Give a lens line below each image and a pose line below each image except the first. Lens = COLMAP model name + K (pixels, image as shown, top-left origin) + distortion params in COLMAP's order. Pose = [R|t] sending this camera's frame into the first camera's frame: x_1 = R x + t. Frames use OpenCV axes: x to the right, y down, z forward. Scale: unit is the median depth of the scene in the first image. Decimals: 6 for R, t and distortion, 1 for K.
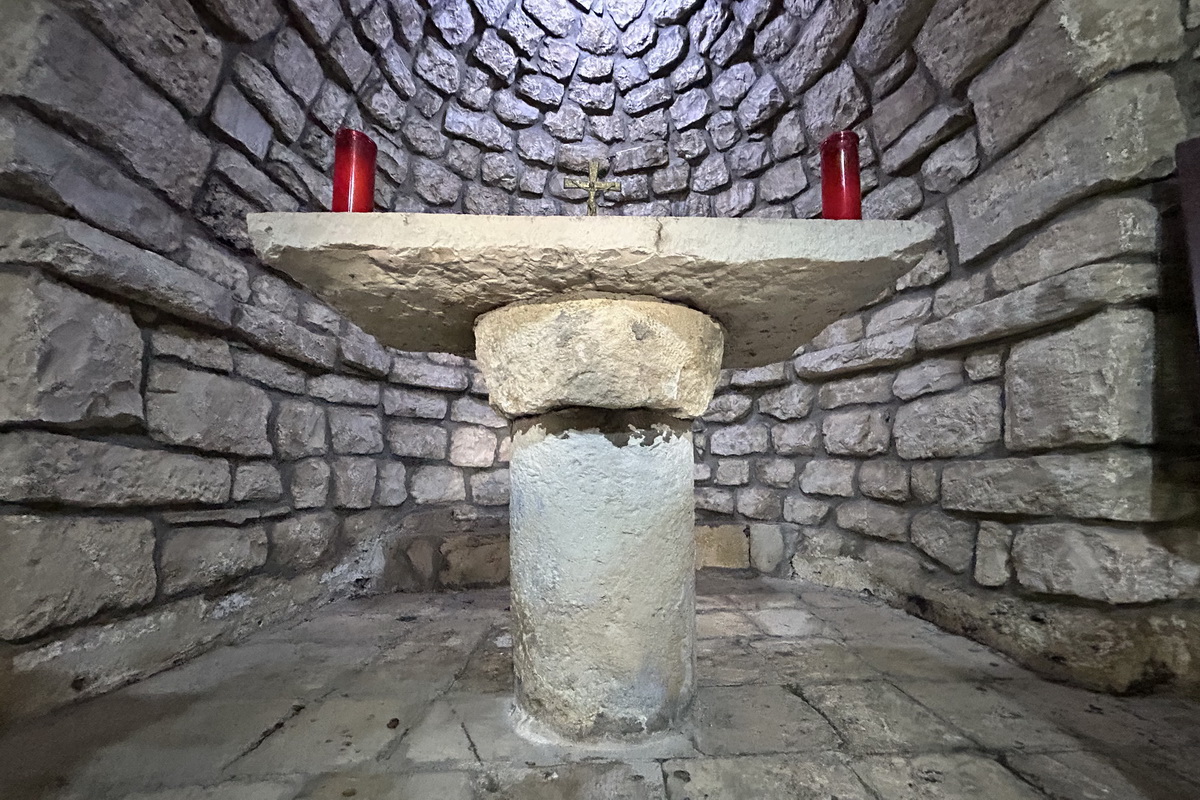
lens RADIAL K [[504.3, 0, 623.3], [0, 504.3, 469.2], [0, 0, 1]] dist [-0.000678, -0.000066]
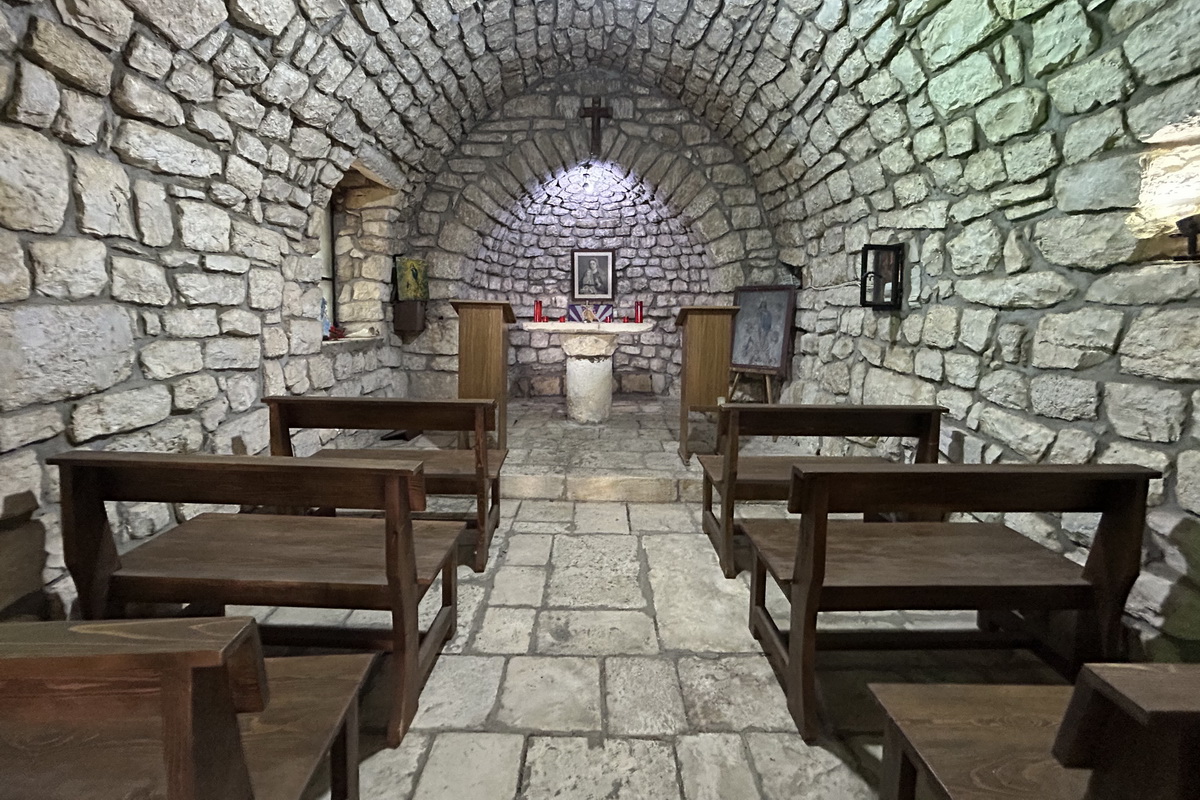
lens RADIAL K [[506.2, 0, 597.2], [0, 506.2, 346.5], [0, 0, 1]] dist [0.000747, 0.000637]
pose [[0.997997, 0.017332, -0.060841, 0.139430], [-0.011278, 0.995076, 0.098474, -0.286819], [0.062248, -0.097591, 0.993278, -1.573566]]
